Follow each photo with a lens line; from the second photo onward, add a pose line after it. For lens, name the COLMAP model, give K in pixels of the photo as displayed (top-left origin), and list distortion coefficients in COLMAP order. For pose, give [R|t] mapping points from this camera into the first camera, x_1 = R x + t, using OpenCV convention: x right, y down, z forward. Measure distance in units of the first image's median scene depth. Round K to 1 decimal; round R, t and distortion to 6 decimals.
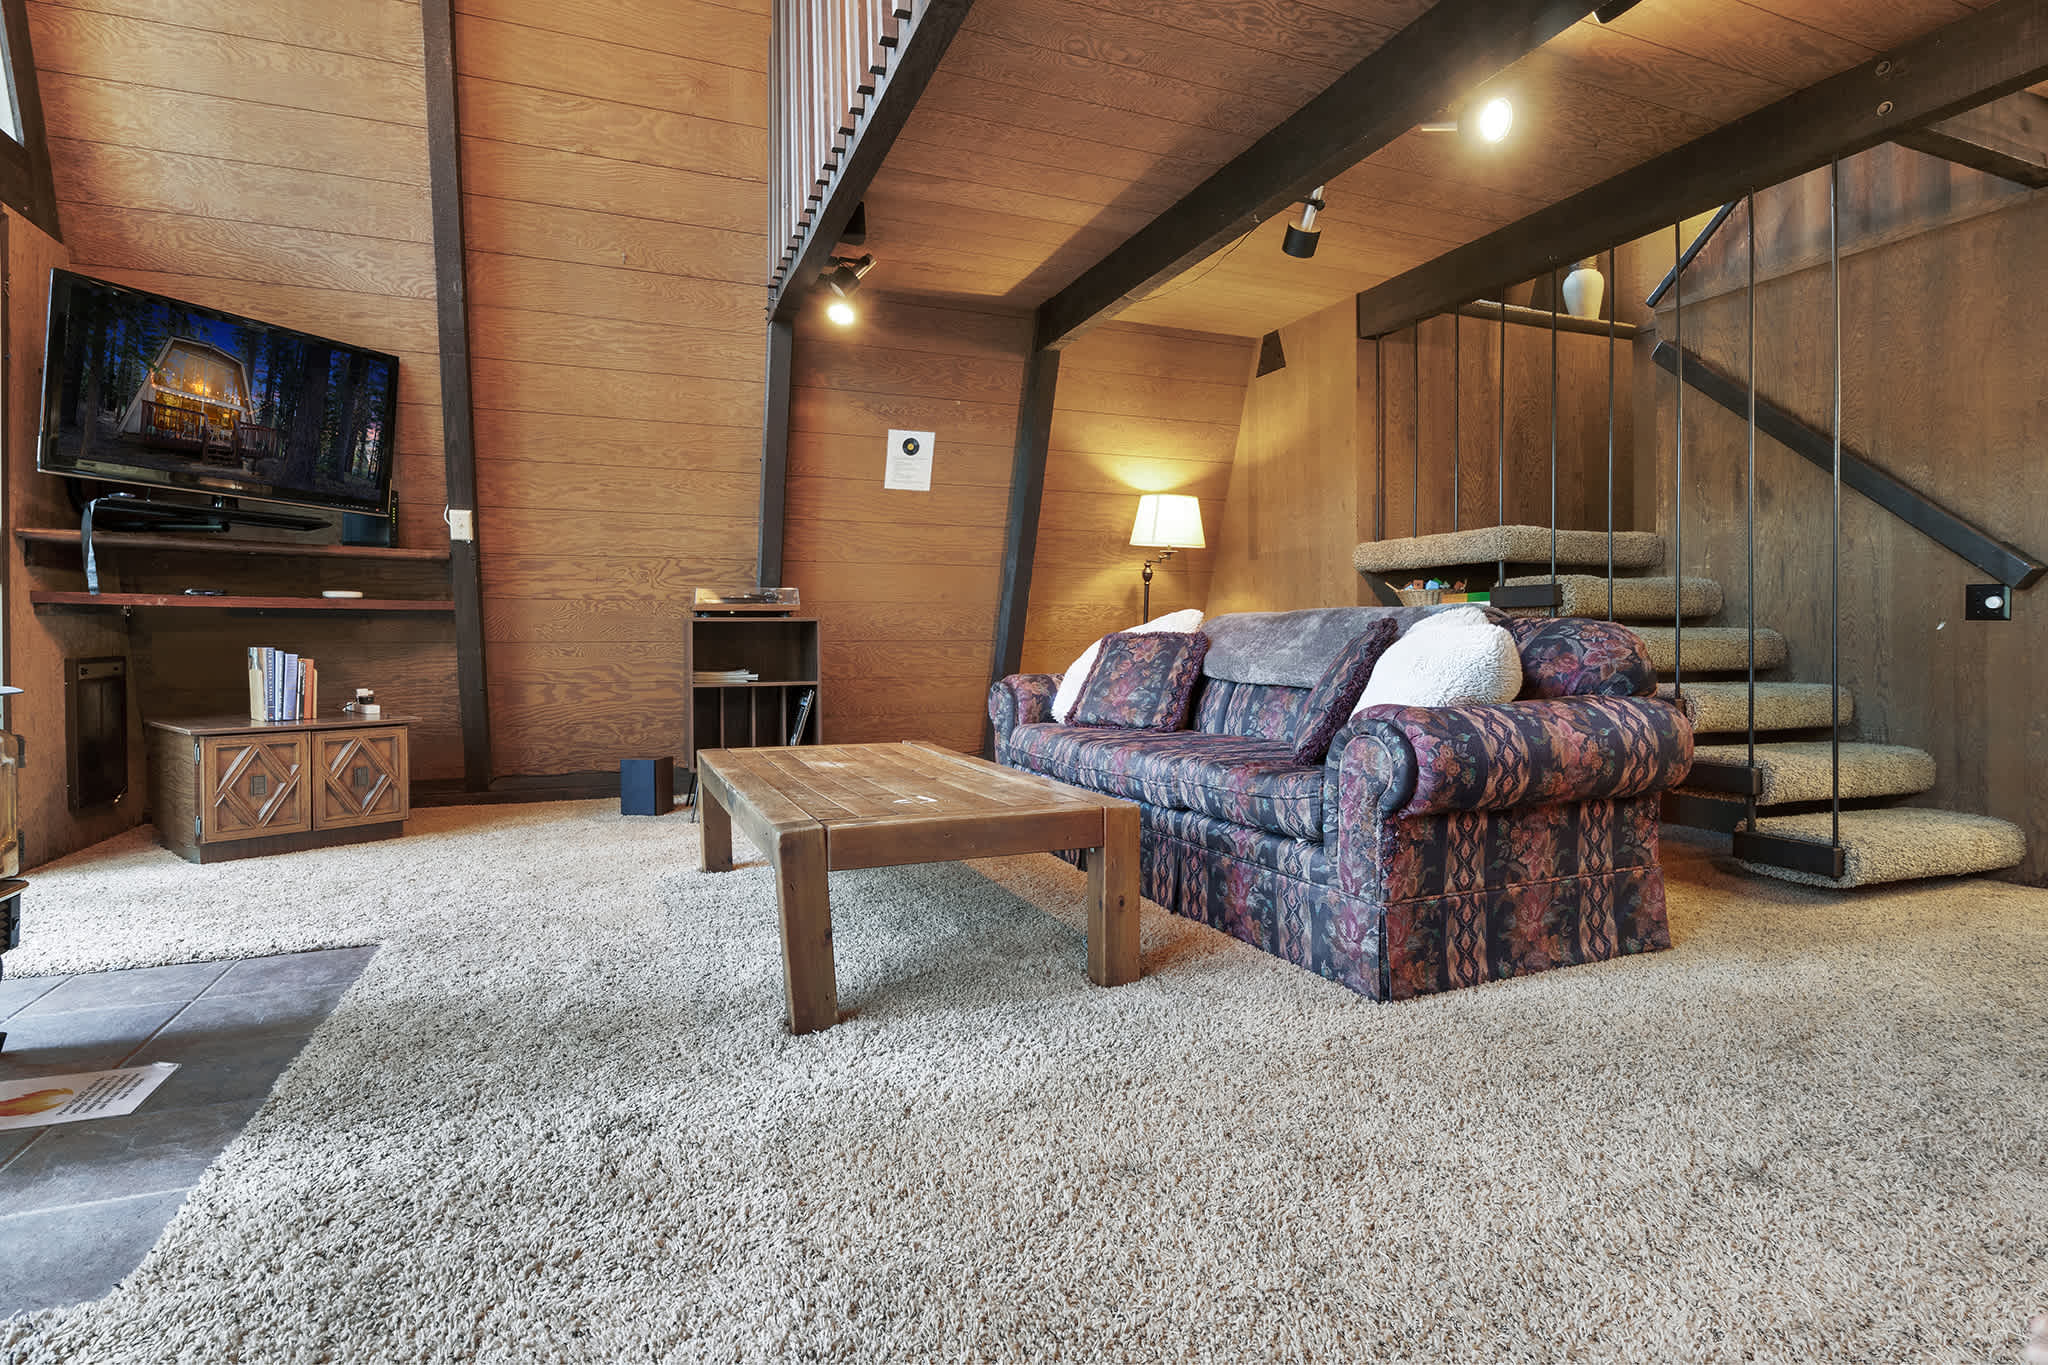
lens RADIAL K [[1018.7, 0, 1020.7], [0, 1018.7, 648.2], [0, 0, 1]] dist [-0.004611, -0.000514]
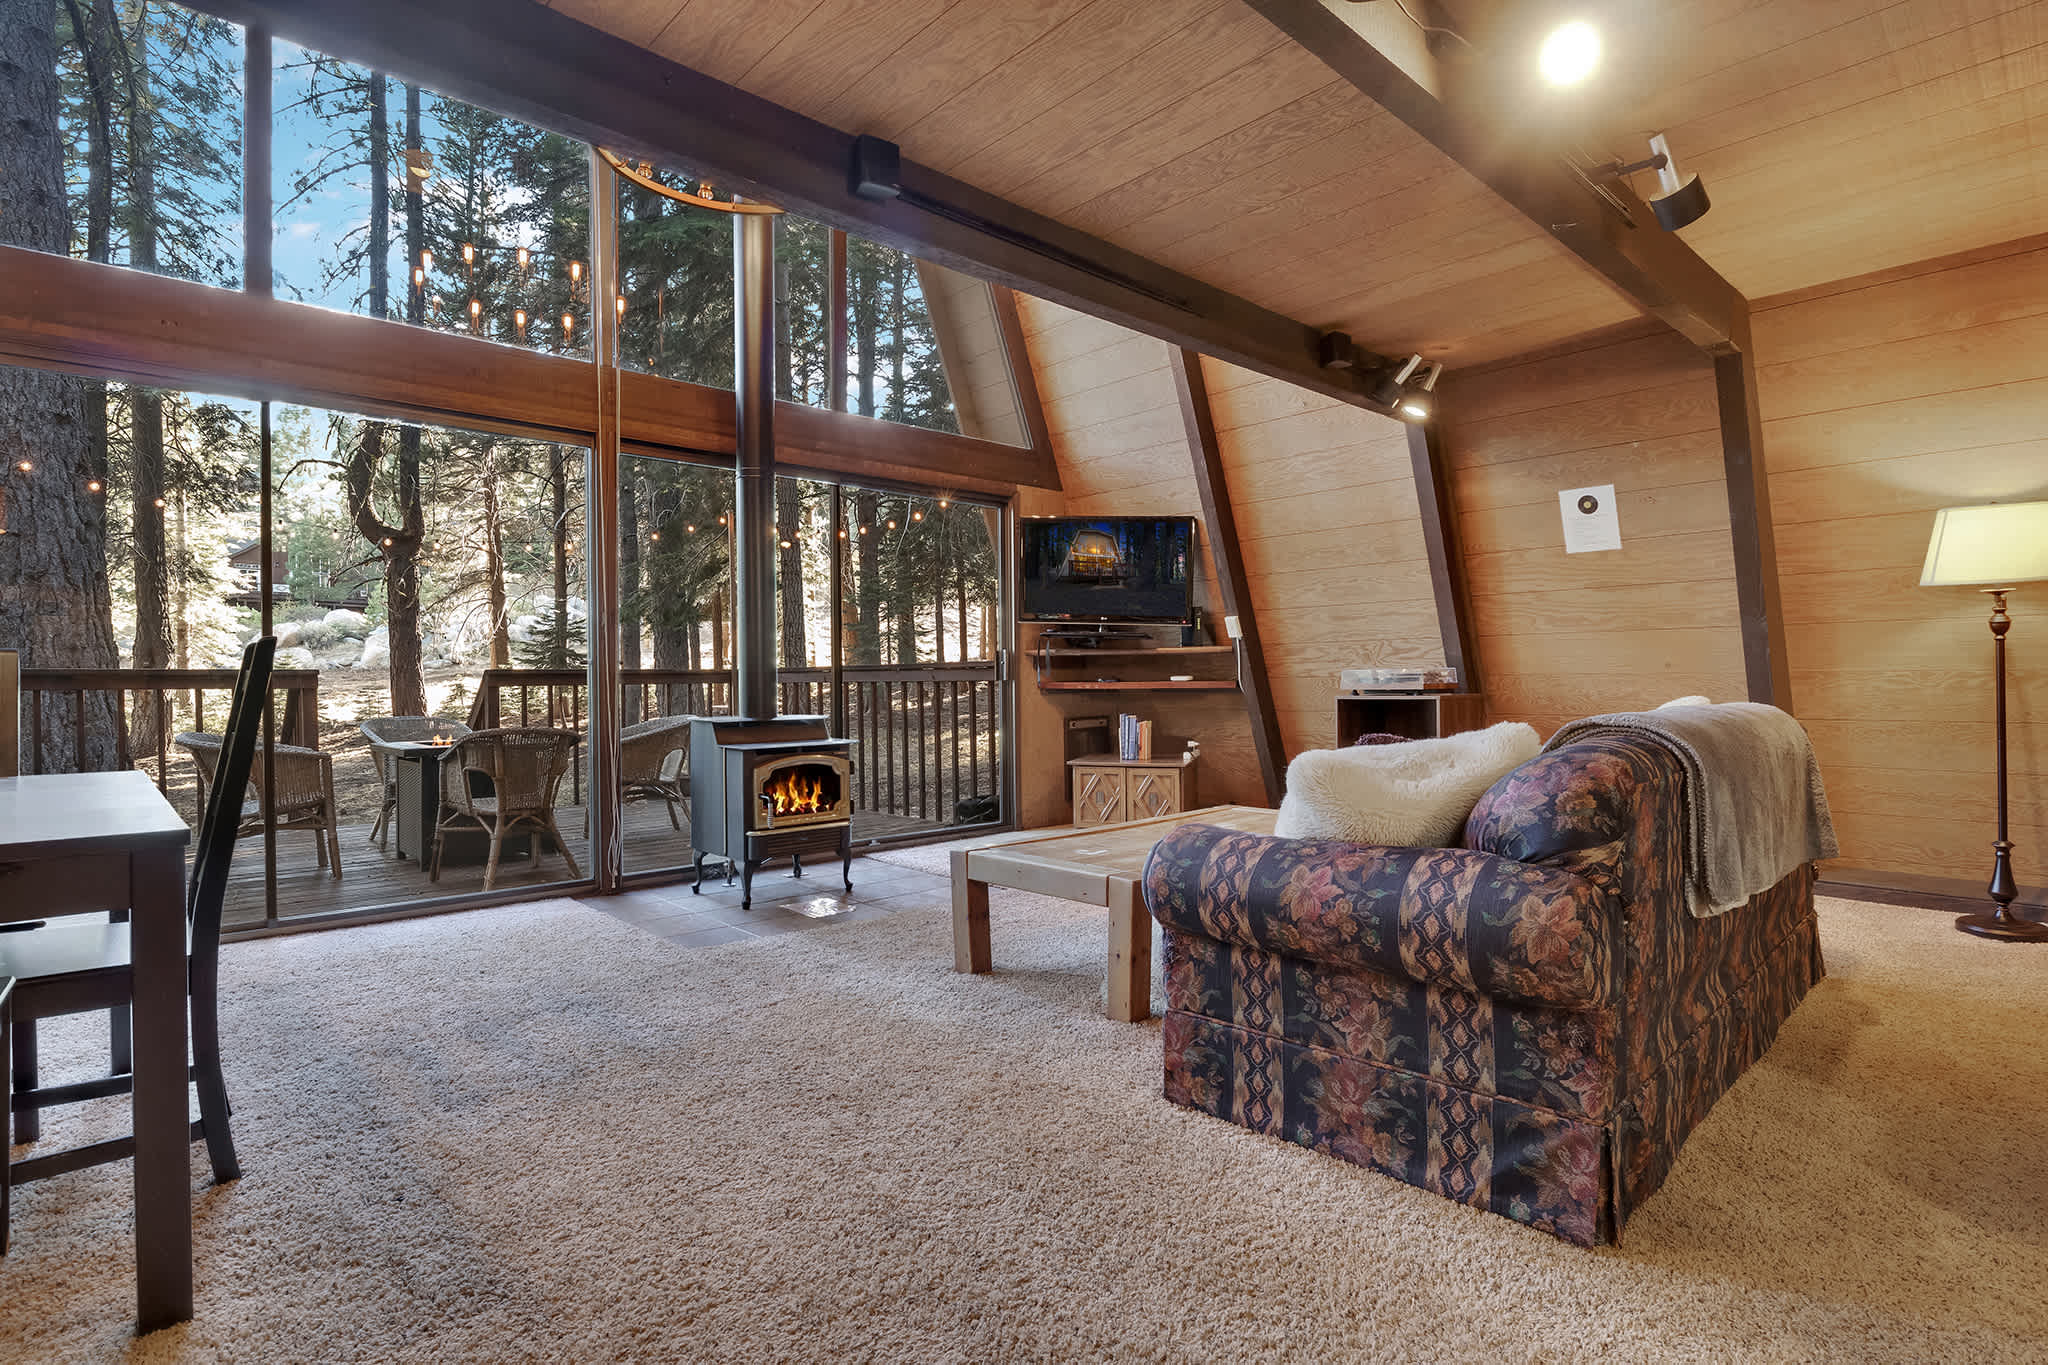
lens RADIAL K [[1027.5, 0, 1024.0], [0, 1027.5, 682.5], [0, 0, 1]] dist [-0.003961, -0.000827]
pose [[0.354202, -0.000315, -0.935169, 0.673786], [0.000797, 1.000000, -0.000035, -0.046812], [0.935168, -0.000733, 0.354202, 0.243186]]
